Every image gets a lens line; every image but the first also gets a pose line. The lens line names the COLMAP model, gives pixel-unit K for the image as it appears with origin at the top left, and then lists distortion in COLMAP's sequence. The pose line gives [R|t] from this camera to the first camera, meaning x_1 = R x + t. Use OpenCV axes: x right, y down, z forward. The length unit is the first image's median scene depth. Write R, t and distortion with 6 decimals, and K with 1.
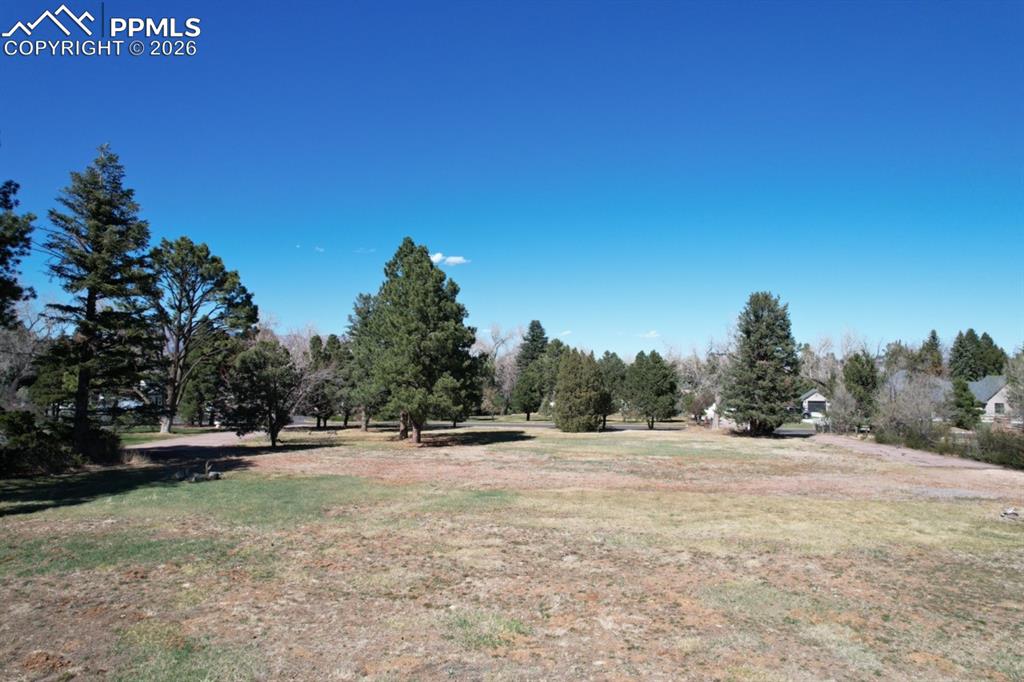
lens RADIAL K [[650.3, 0, 517.0], [0, 650.3, 336.2], [0, 0, 1]] dist [-0.077328, 0.069498]
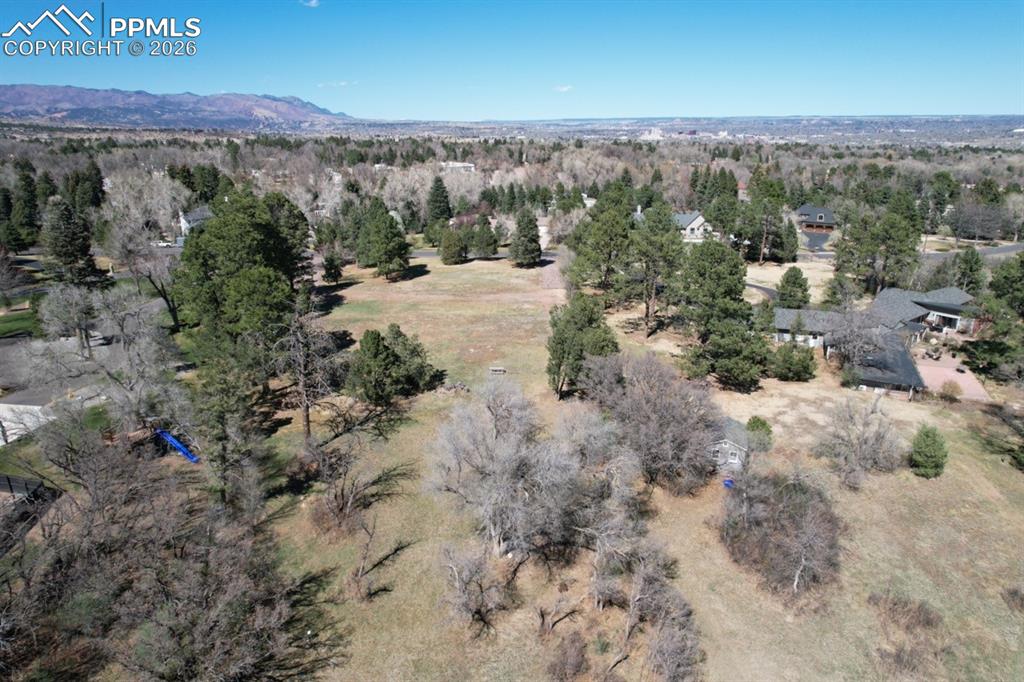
lens RADIAL K [[650.3, 0, 517.0], [0, 650.3, 336.2], [0, 0, 1]] dist [-0.077328, 0.069498]
pose [[0.993134, -0.043801, 0.108469, 0.129895], [0.002410, 0.934716, 0.355388, -0.875436], [-0.116954, -0.352686, 0.928404, -2.543962]]
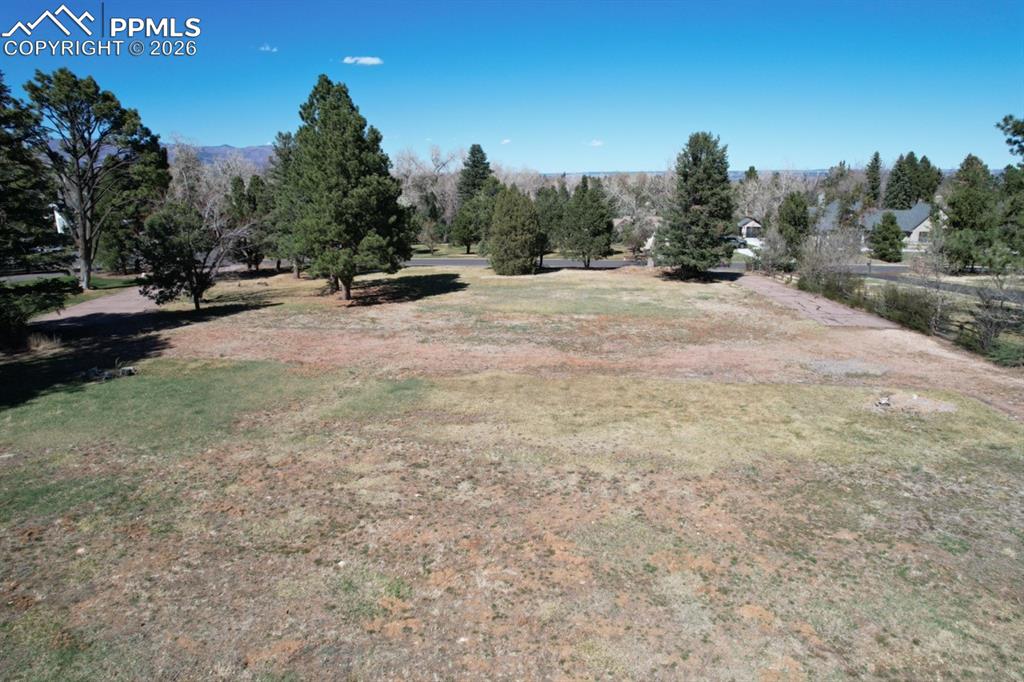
lens RADIAL K [[650.3, 0, 517.0], [0, 650.3, 336.2], [0, 0, 1]] dist [-0.077328, 0.069498]
pose [[0.996968, -0.024247, 0.073937, 0.045874], [0.002297, 0.958964, 0.283518, -0.091985], [-0.077777, -0.282489, 0.956112, 0.024194]]
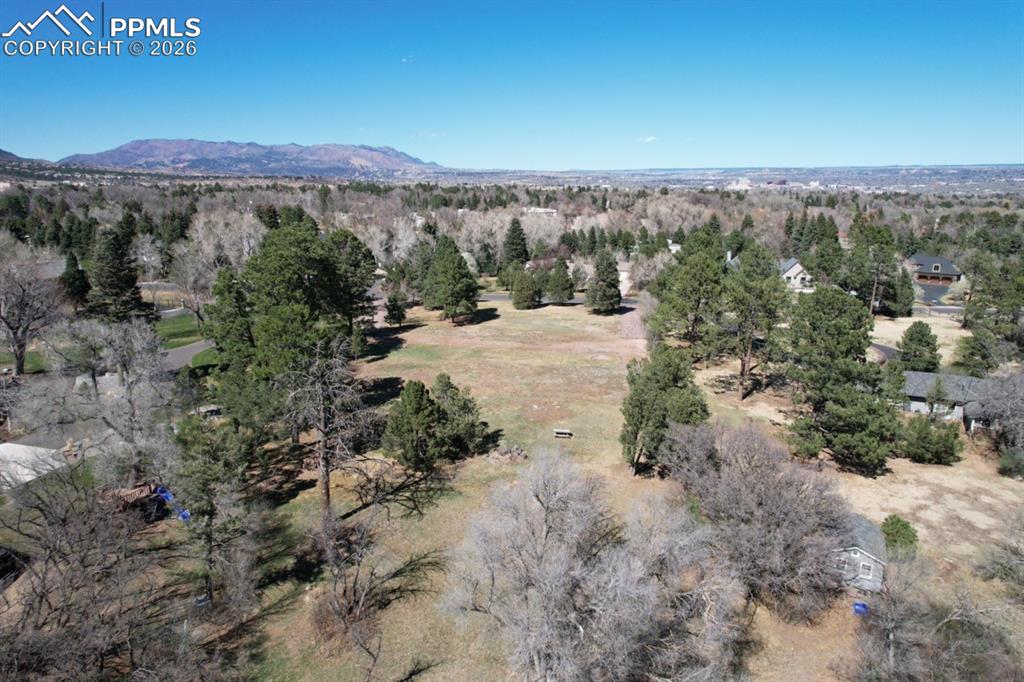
lens RADIAL K [[650.3, 0, 517.0], [0, 650.3, 336.2], [0, 0, 1]] dist [-0.077328, 0.069498]
pose [[0.999922, -0.004575, -0.011601, 0.195880], [0.007714, 0.957865, 0.287117, -0.780833], [0.009799, -0.287184, 0.957825, -2.212667]]
